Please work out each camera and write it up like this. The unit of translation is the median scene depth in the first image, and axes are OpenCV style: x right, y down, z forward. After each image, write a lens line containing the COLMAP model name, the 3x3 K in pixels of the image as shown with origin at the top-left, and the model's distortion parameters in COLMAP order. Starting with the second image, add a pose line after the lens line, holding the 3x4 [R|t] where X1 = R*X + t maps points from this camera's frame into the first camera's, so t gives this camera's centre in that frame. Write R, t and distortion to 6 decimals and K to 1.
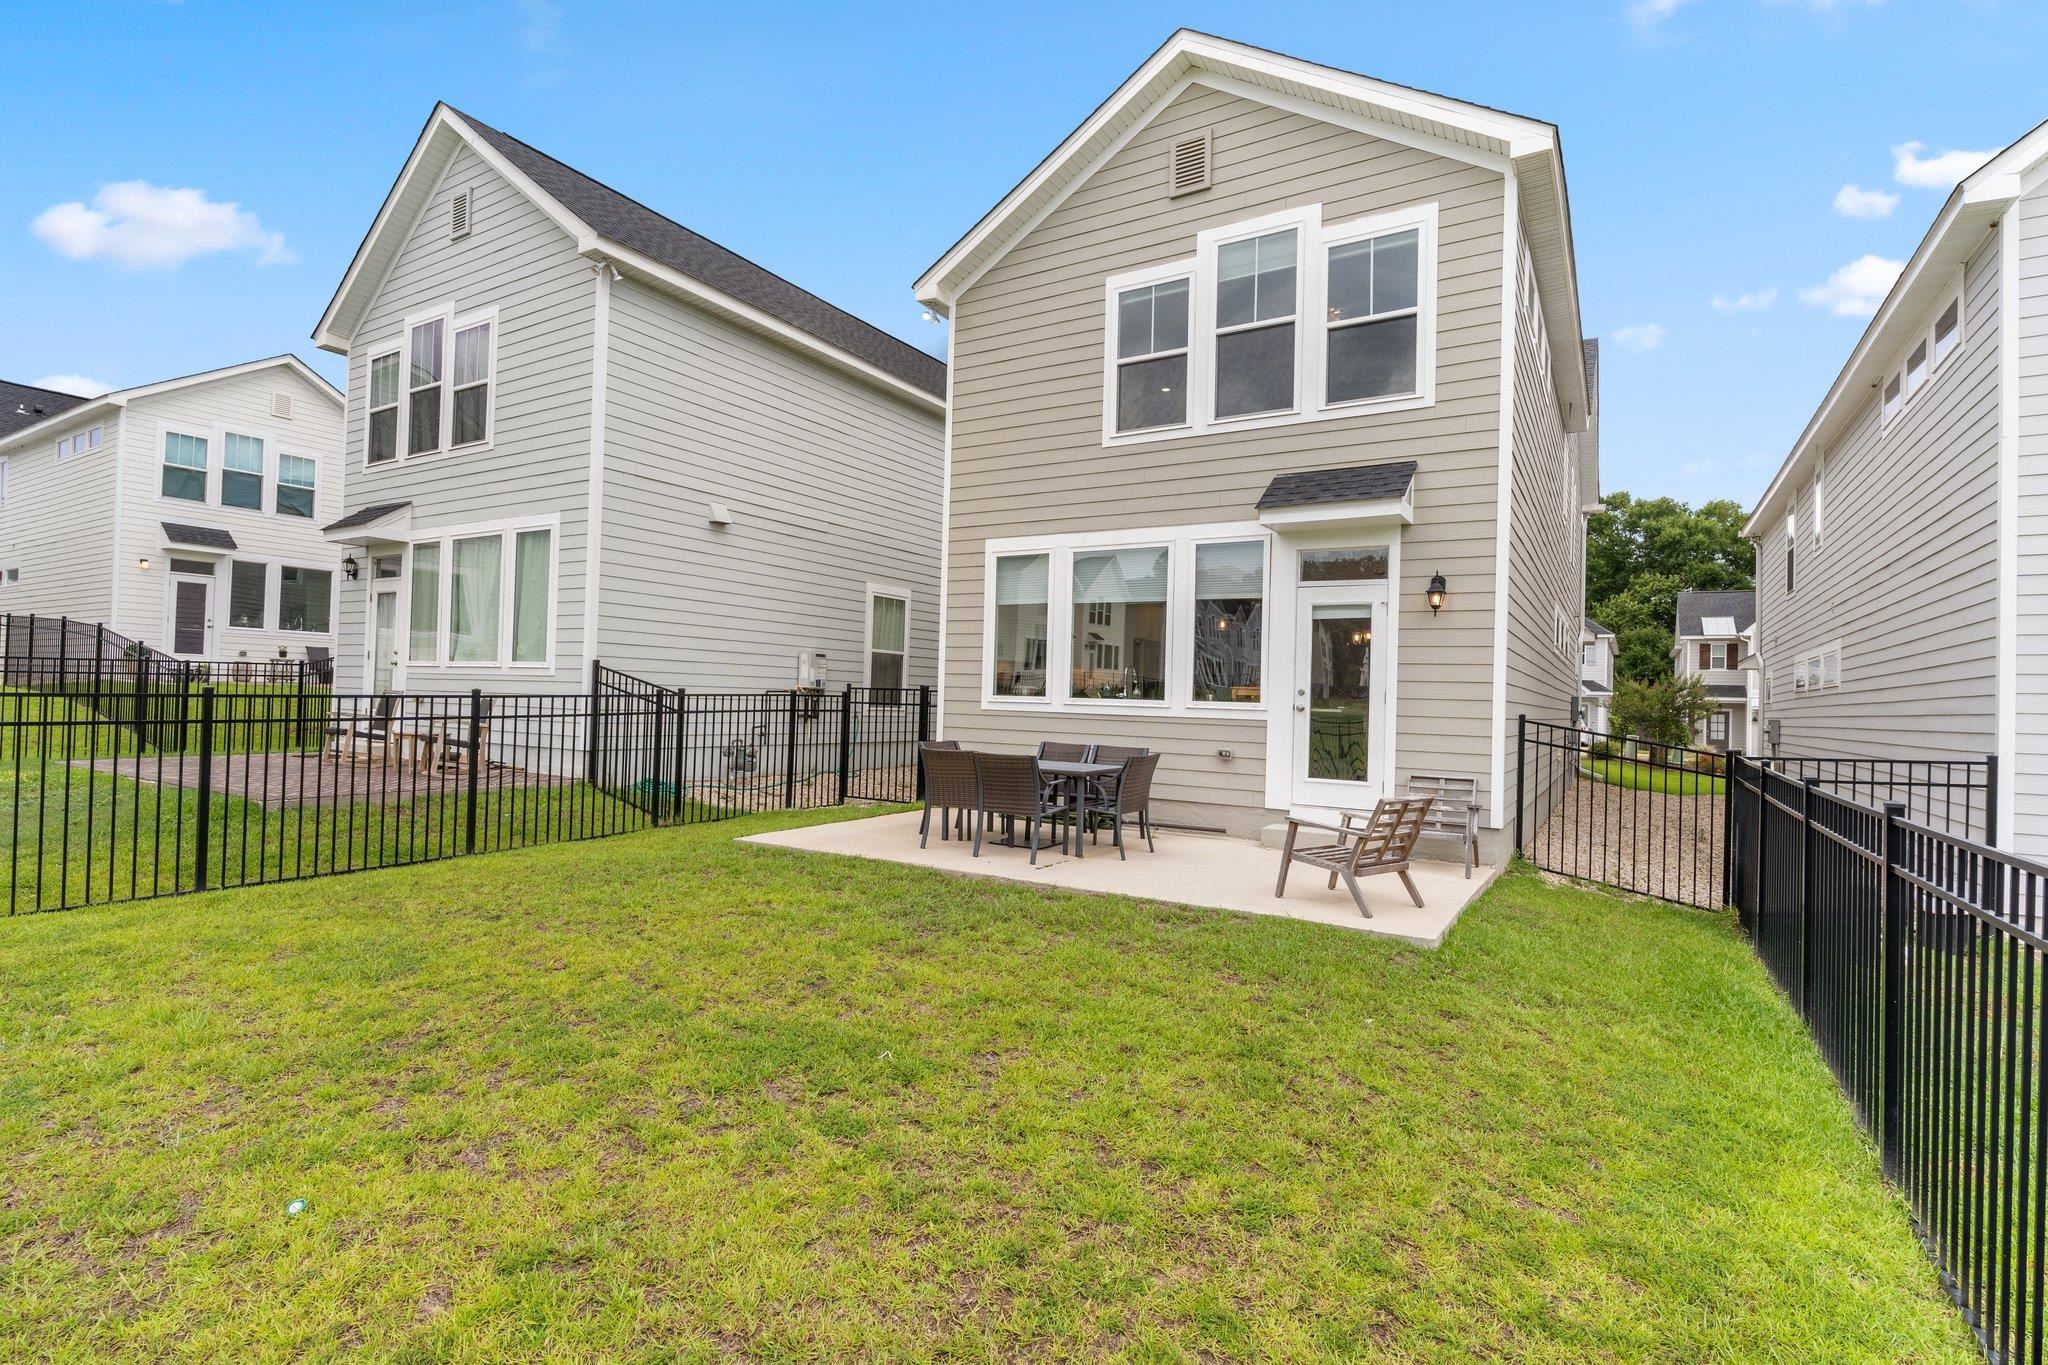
lens RADIAL K [[969.7, 0, 1042.8], [0, 969.7, 705.7], [0, 0, 1]] dist [0.003441, 0.000800]
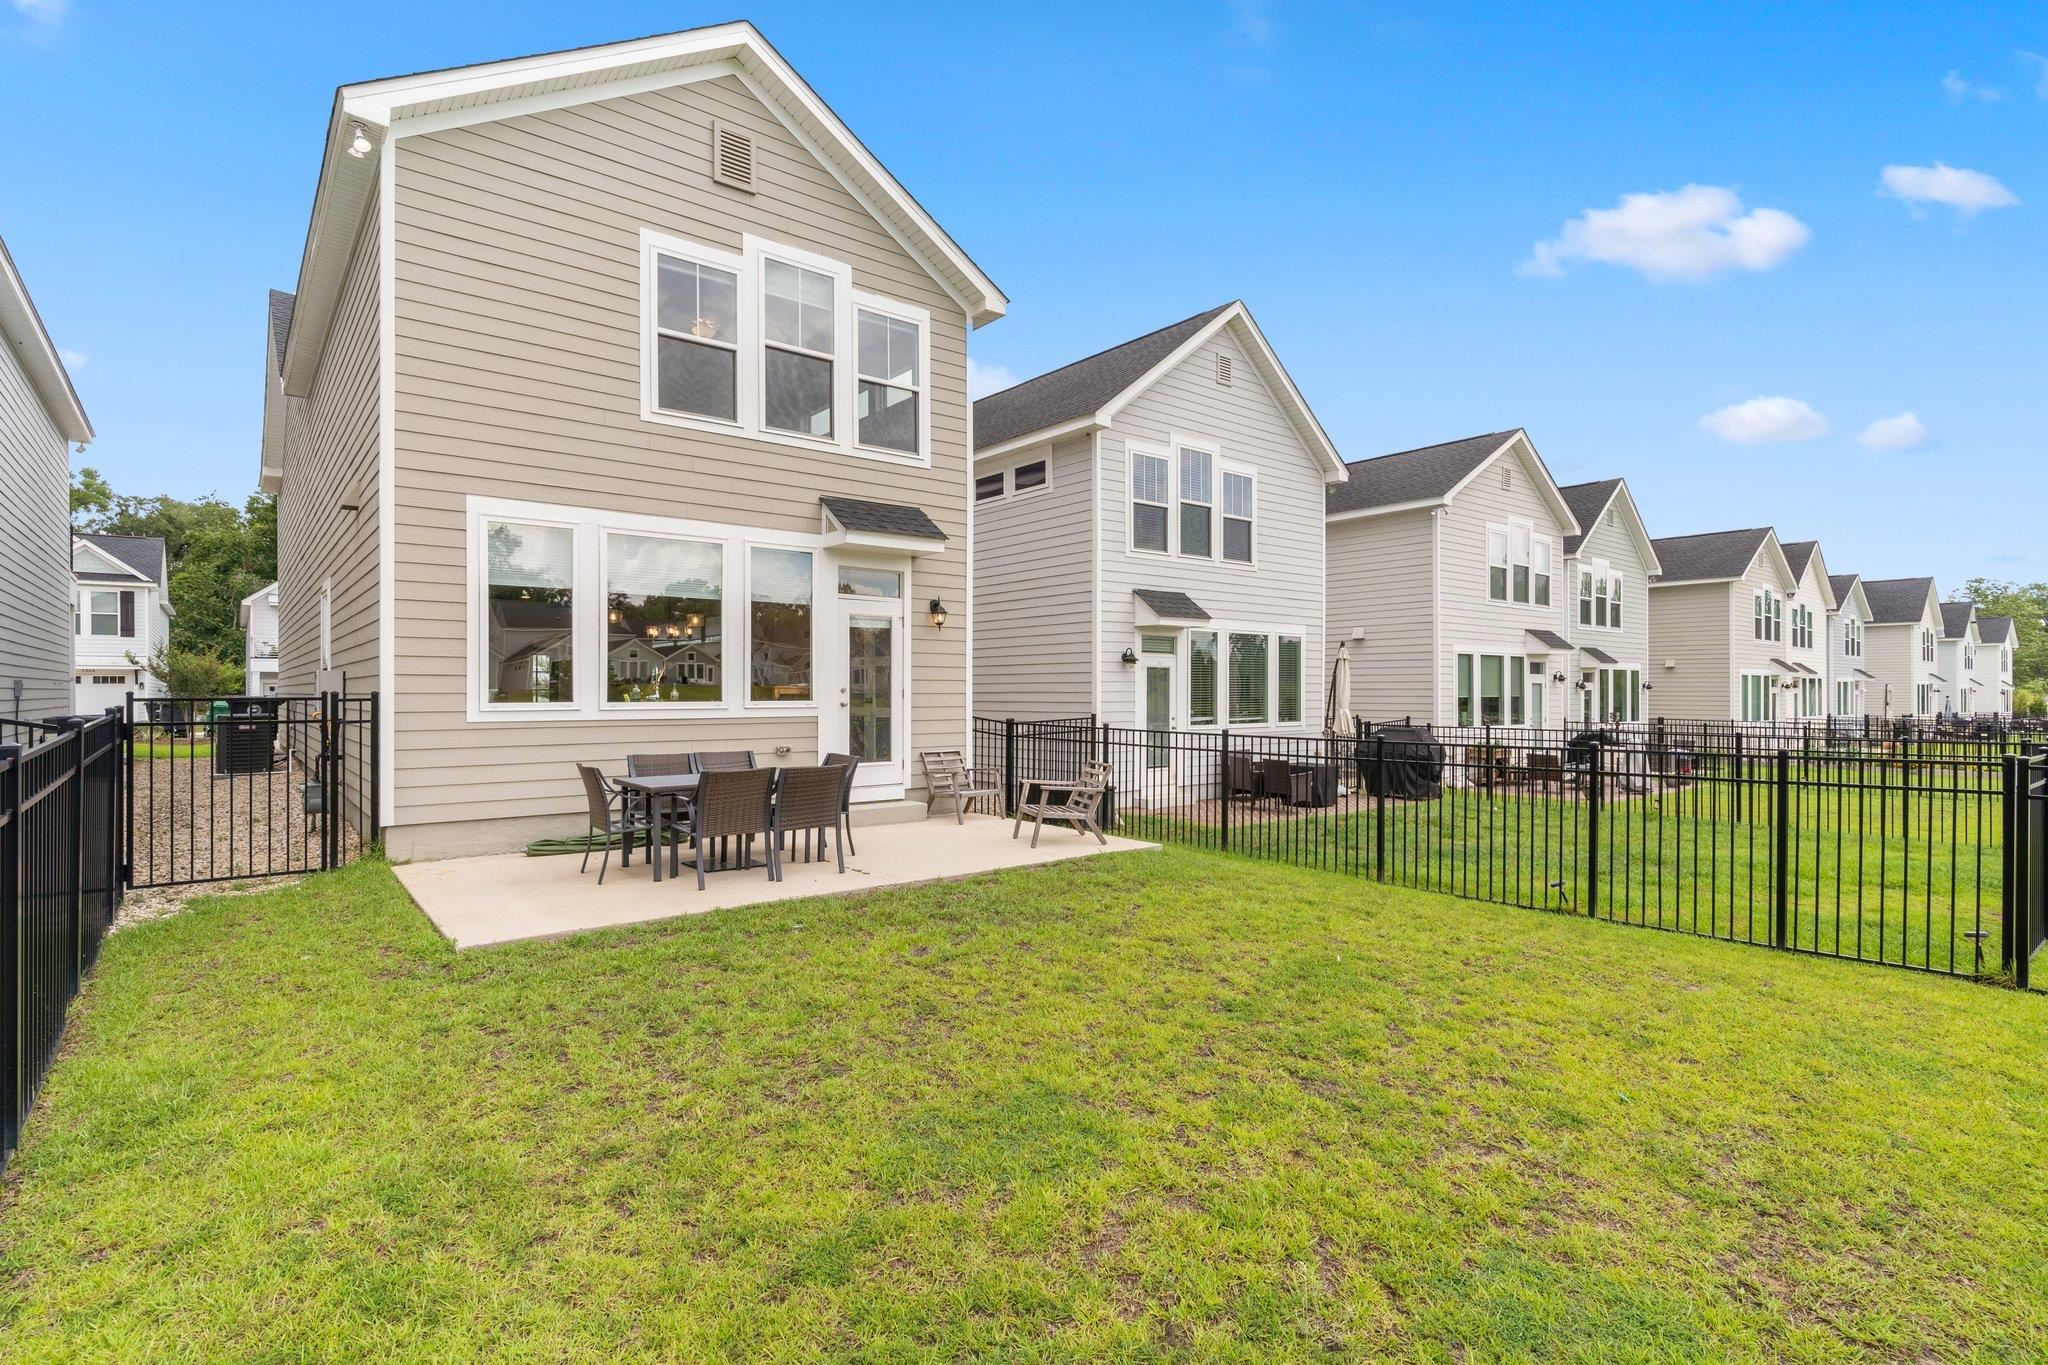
lens RADIAL K [[993.6, 0, 1024.0], [0, 993.6, 682.5], [0, 0, 1]] dist [0.000272, 0.000200]
pose [[0.328276, -0.035695, 0.943907, -0.754275], [-0.000671, 0.999277, 0.038022, -0.066053], [-0.944582, -0.013115, 0.328014, 0.400062]]
